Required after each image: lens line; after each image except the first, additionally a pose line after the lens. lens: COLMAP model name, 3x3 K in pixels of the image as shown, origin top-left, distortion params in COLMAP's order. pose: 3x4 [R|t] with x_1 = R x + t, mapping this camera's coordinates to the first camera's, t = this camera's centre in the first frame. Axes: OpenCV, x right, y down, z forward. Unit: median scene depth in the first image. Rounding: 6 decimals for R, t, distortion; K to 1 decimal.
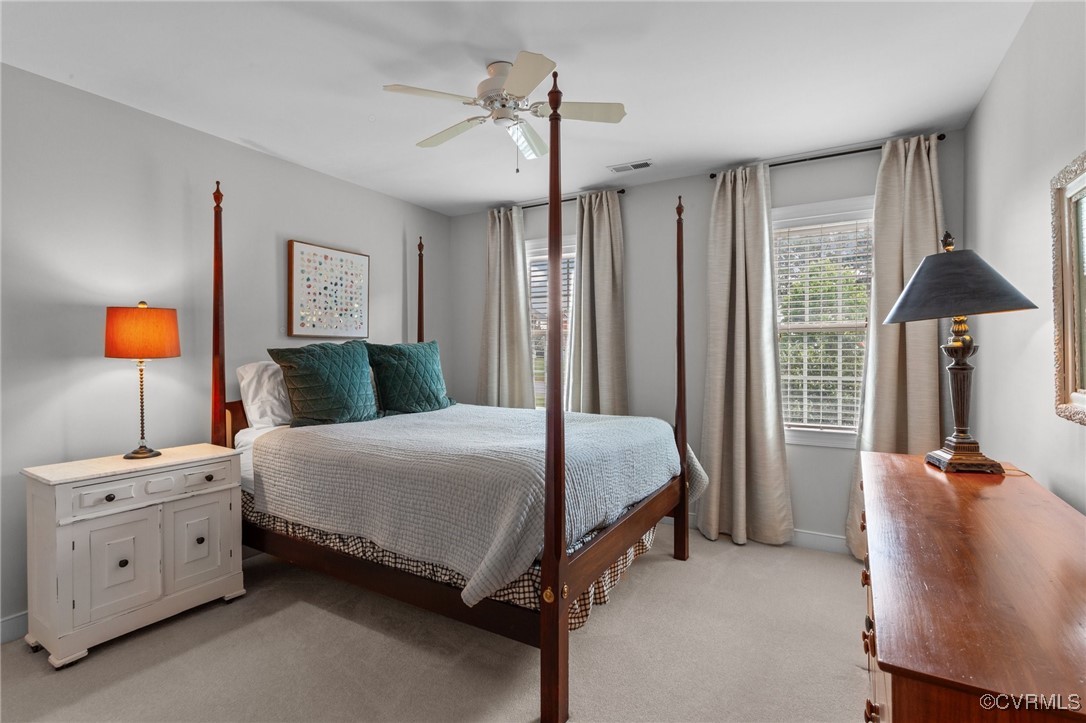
lens RADIAL K [[519.1, 0, 542.9], [0, 519.1, 354.6], [0, 0, 1]] dist [0.002112, 0.000681]
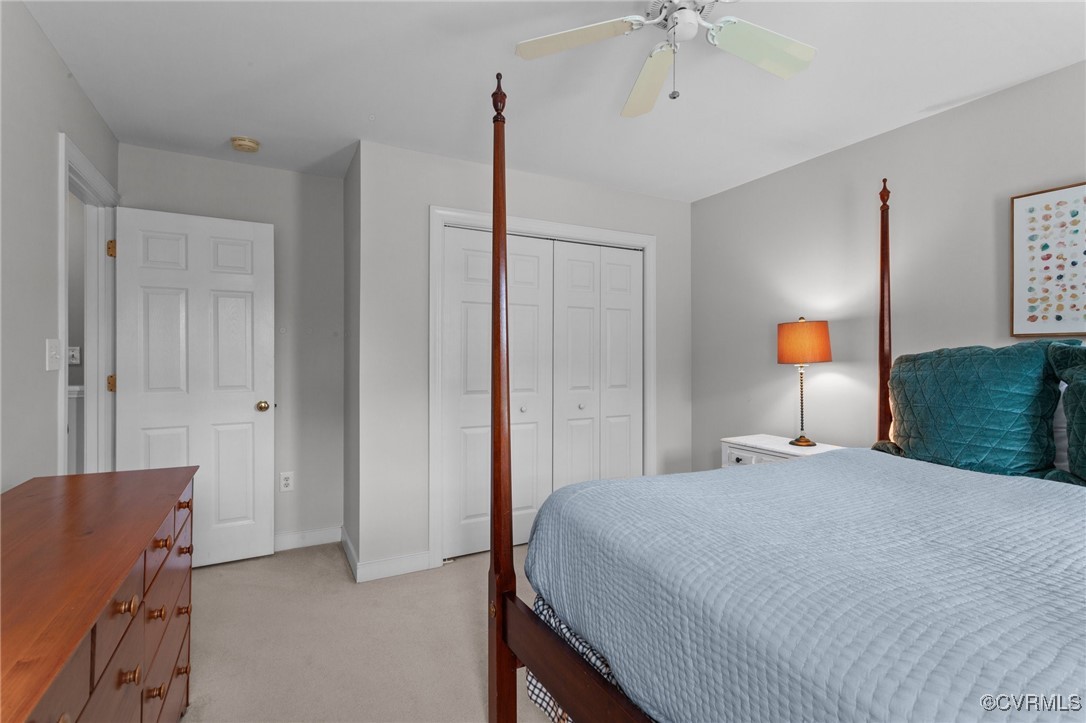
lens RADIAL K [[519.1, 0, 543.1], [0, 519.1, 357.7], [0, 0, 1]] dist [0.002112, 0.000681]
pose [[-0.513157, 0.003215, -0.858289, 0.531739], [-0.001643, 0.999987, 0.004728, -0.011113], [0.858293, 0.003837, -0.513145, 0.994815]]
